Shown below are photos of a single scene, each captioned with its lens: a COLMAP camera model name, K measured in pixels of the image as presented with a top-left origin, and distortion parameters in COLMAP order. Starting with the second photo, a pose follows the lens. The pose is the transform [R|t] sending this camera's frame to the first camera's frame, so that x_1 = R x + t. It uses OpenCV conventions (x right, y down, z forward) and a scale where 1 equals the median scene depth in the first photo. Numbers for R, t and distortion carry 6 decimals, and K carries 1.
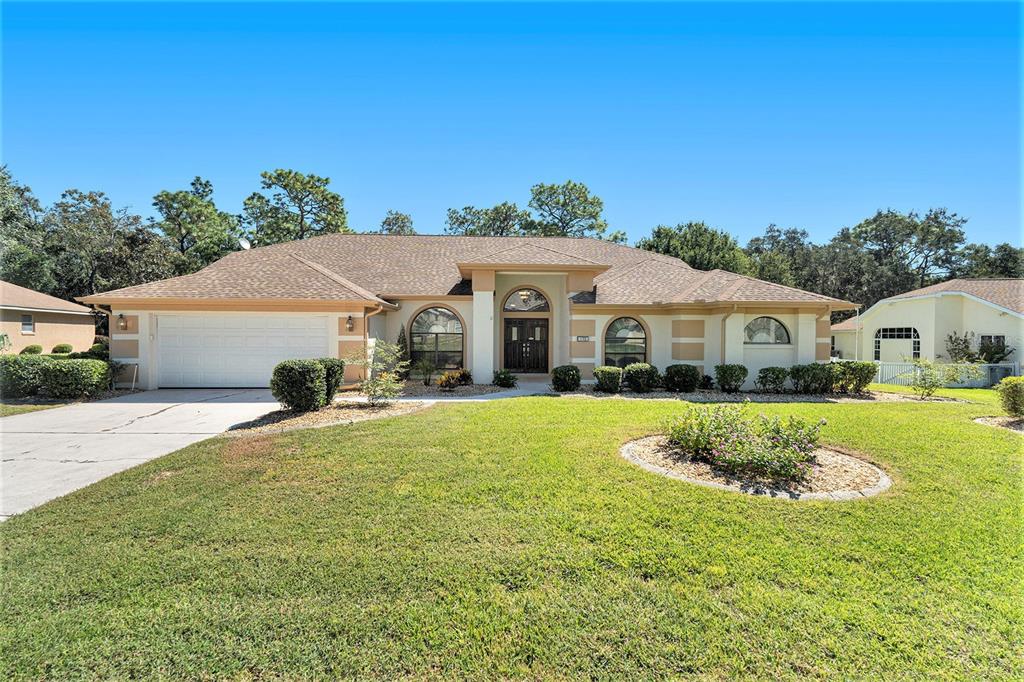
lens RADIAL K [[446.8, 0, 511.5], [0, 446.8, 344.3], [0, 0, 1]] dist [-0.003730, -0.002578]
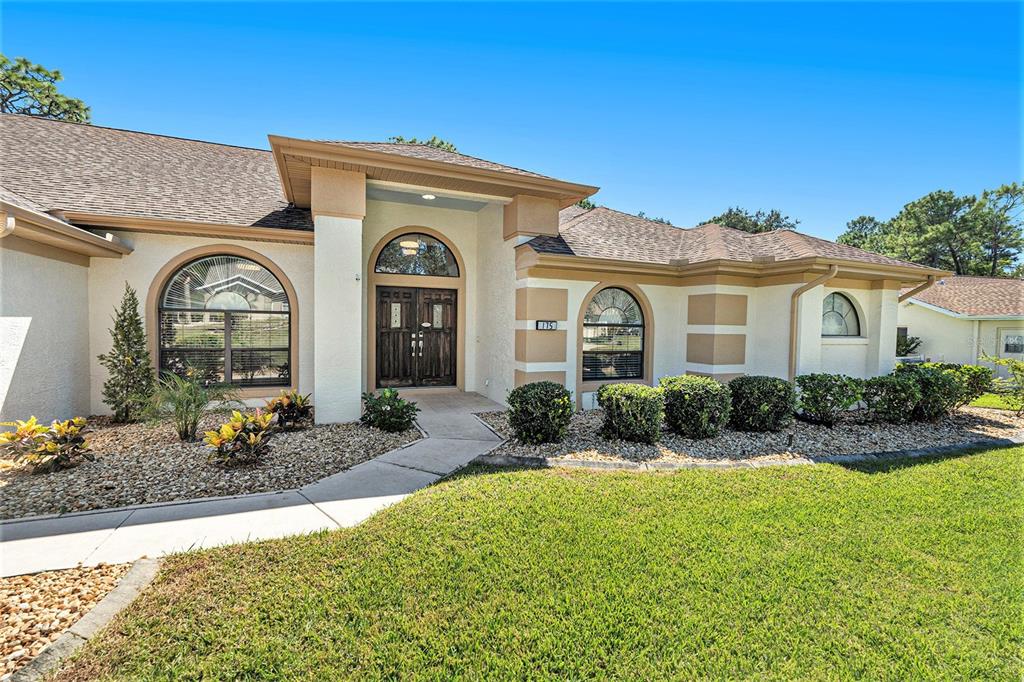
lens RADIAL K [[446.8, 0, 512.5], [0, 446.8, 345.5], [0, 0, 1]] dist [-0.003730, -0.002578]
pose [[0.941383, -0.004984, 0.337303, -0.046764], [-0.004340, 0.999629, 0.026884, -0.002319], [-0.337312, -0.026772, 0.941012, 0.478961]]
